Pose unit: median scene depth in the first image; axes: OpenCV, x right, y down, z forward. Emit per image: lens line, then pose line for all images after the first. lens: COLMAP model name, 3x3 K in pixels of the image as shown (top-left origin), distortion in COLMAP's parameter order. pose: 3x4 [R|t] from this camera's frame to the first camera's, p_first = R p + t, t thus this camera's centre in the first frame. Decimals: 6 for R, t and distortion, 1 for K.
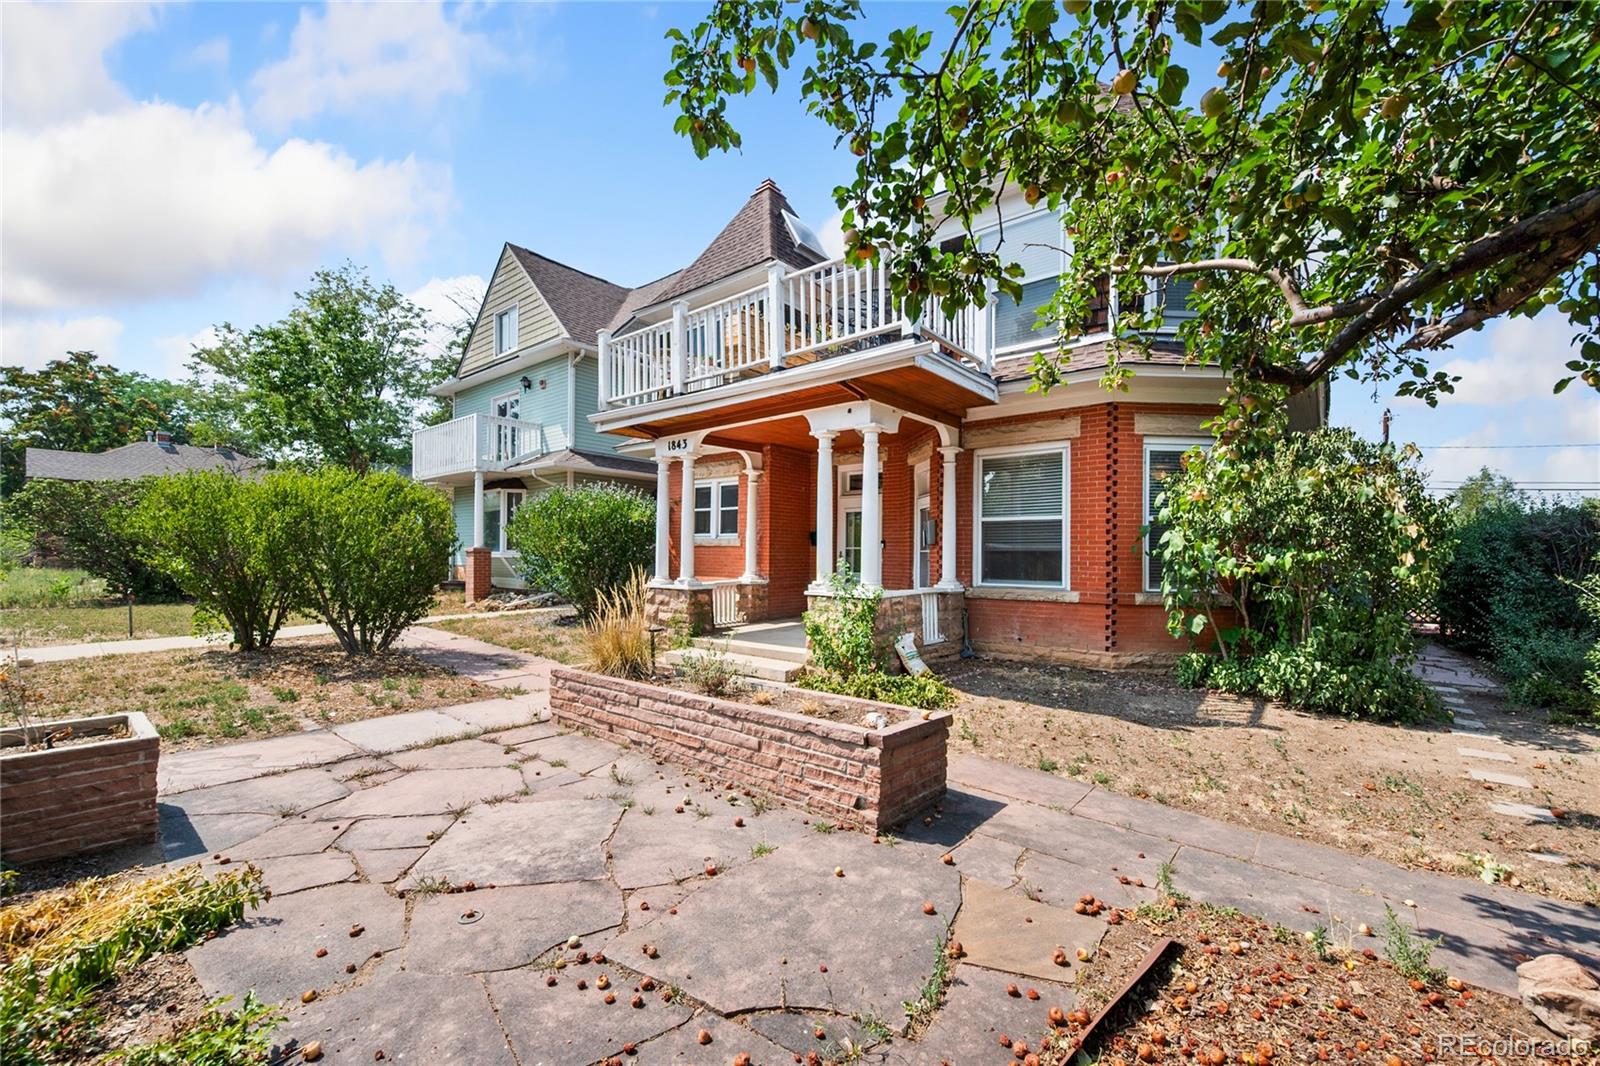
lens RADIAL K [[641.6, 0, 806.1], [0, 641.6, 557.0], [0, 0, 1]] dist [-0.000484, 0.000258]
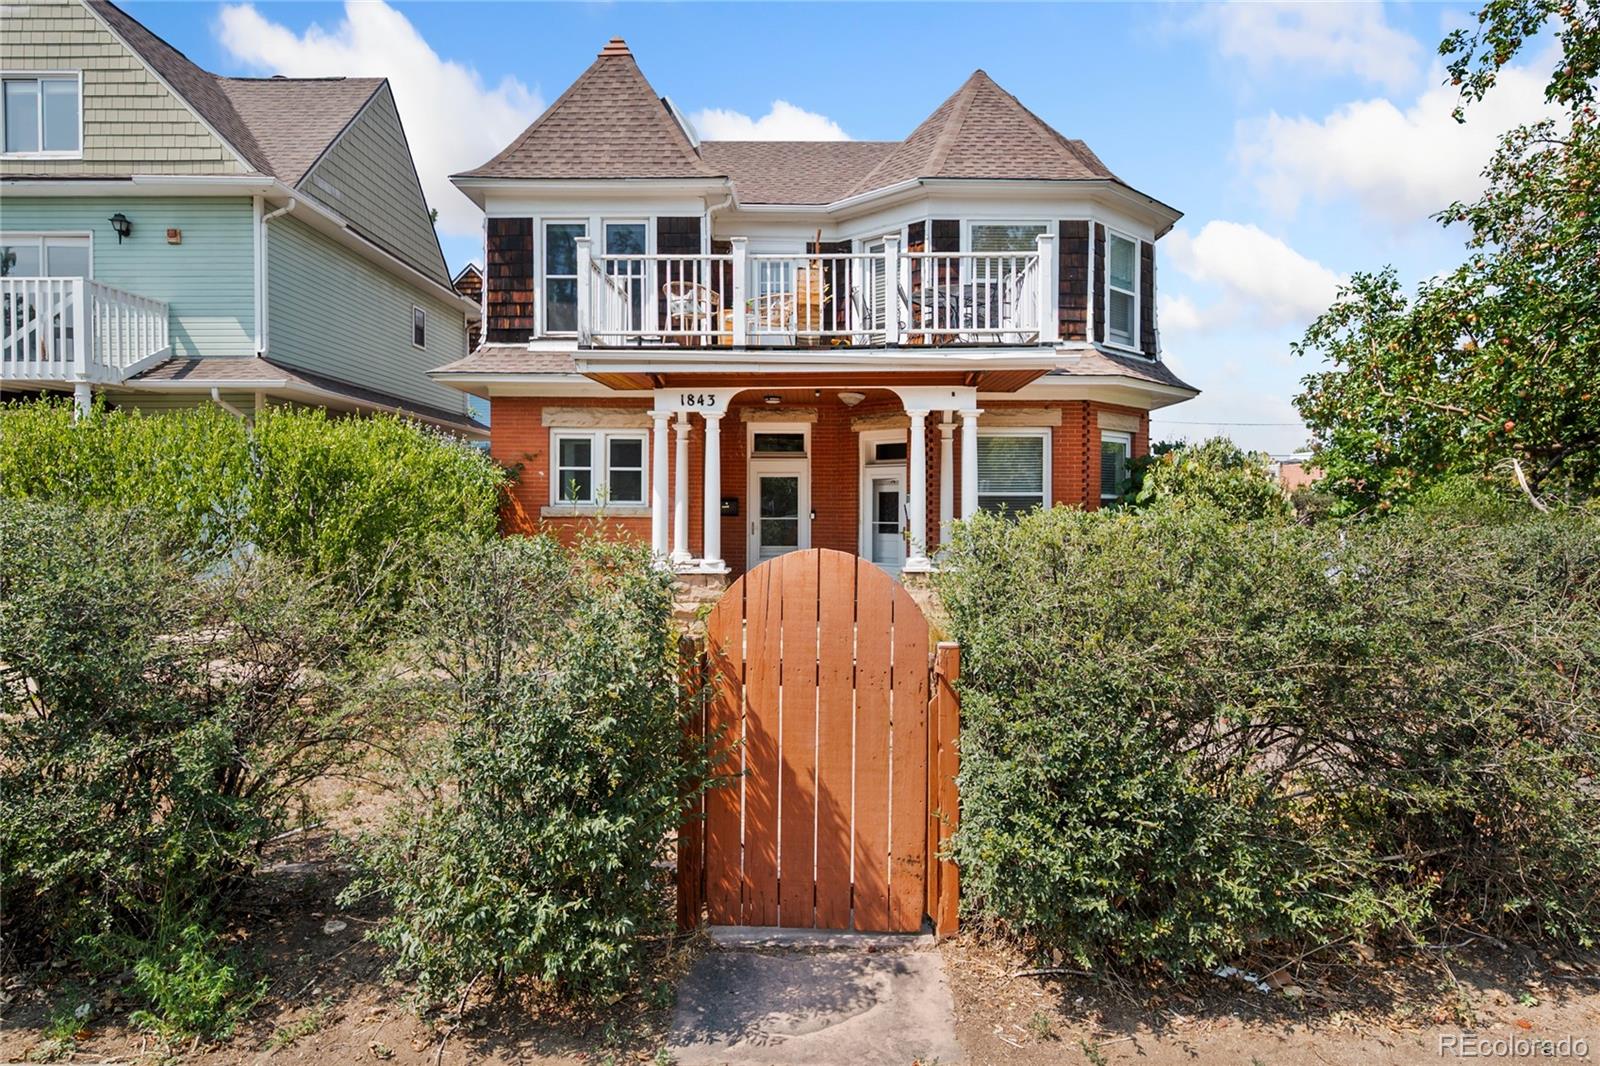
lens RADIAL K [[938.4, 0, 804.6], [0, 938.4, 514.3], [0, 0, 1]] dist [0.003518, 0.001146]
pose [[0.777479, -0.009196, 0.628842, -1.118091], [0.006242, 0.999957, 0.006906, -0.044945], [-0.628879, -0.001444, 0.777502, -0.041308]]
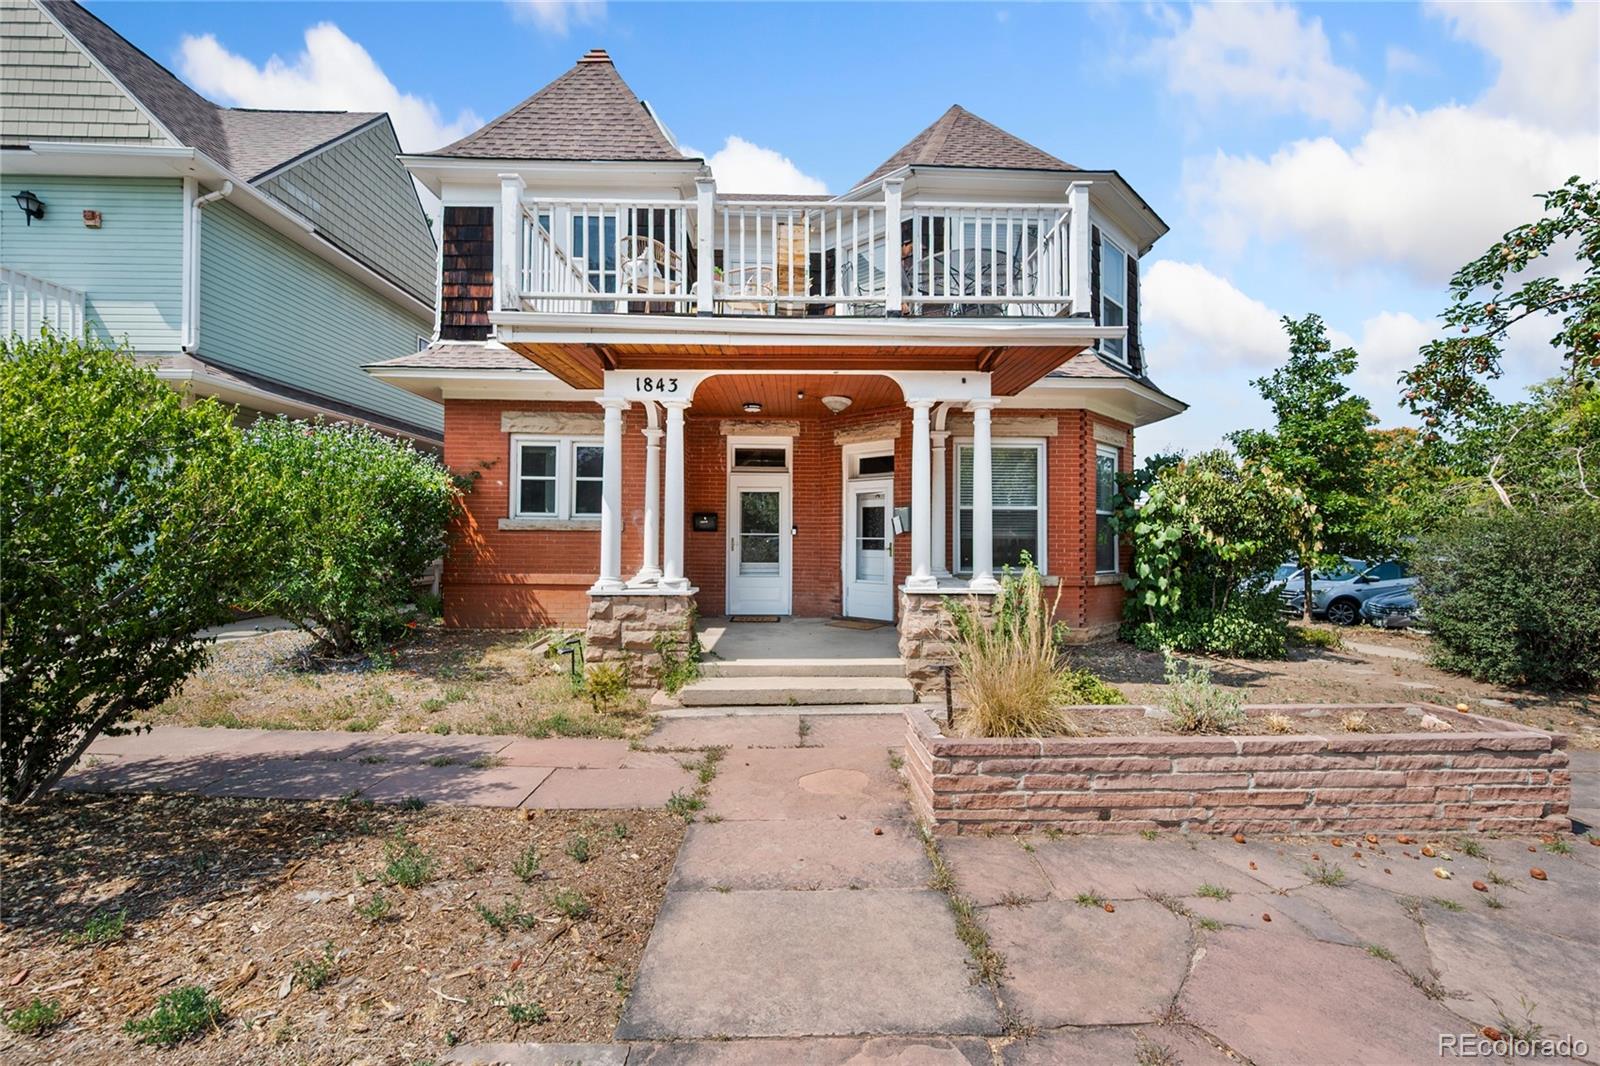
lens RADIAL K [[639.3, 0, 806.3], [0, 639.3, 532.2], [0, 0, 1]] dist [-0.001922, -0.000024]
pose [[0.757741, 0.004148, 0.652542, -0.683749], [0.002250, 0.999957, -0.008970, -0.013718], [-0.652552, 0.008265, 0.757699, 0.492910]]
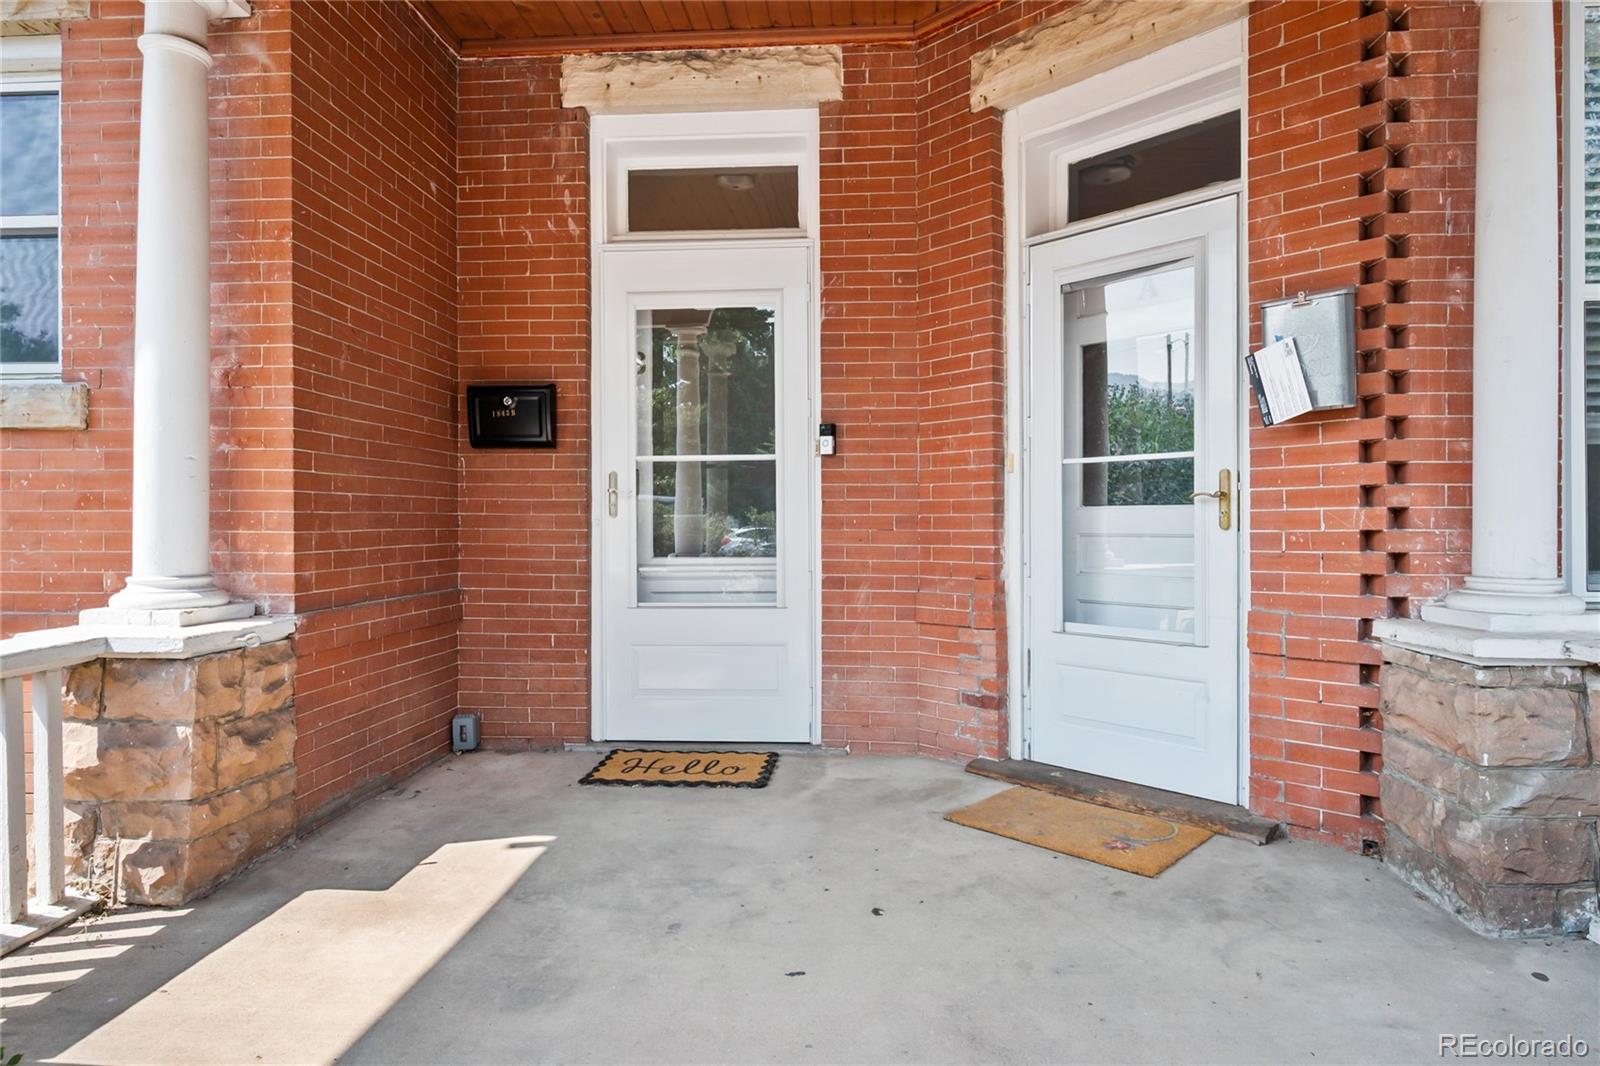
lens RADIAL K [[938.4, 0, 804.6], [0, 938.4, 514.3], [0, 0, 1]] dist [0.003518, 0.001146]
pose [[0.818585, -0.009203, 0.574312, -0.143689], [0.011733, 0.999931, -0.000700, 0.014475], [-0.574266, 0.007312, 0.818636, 1.095844]]
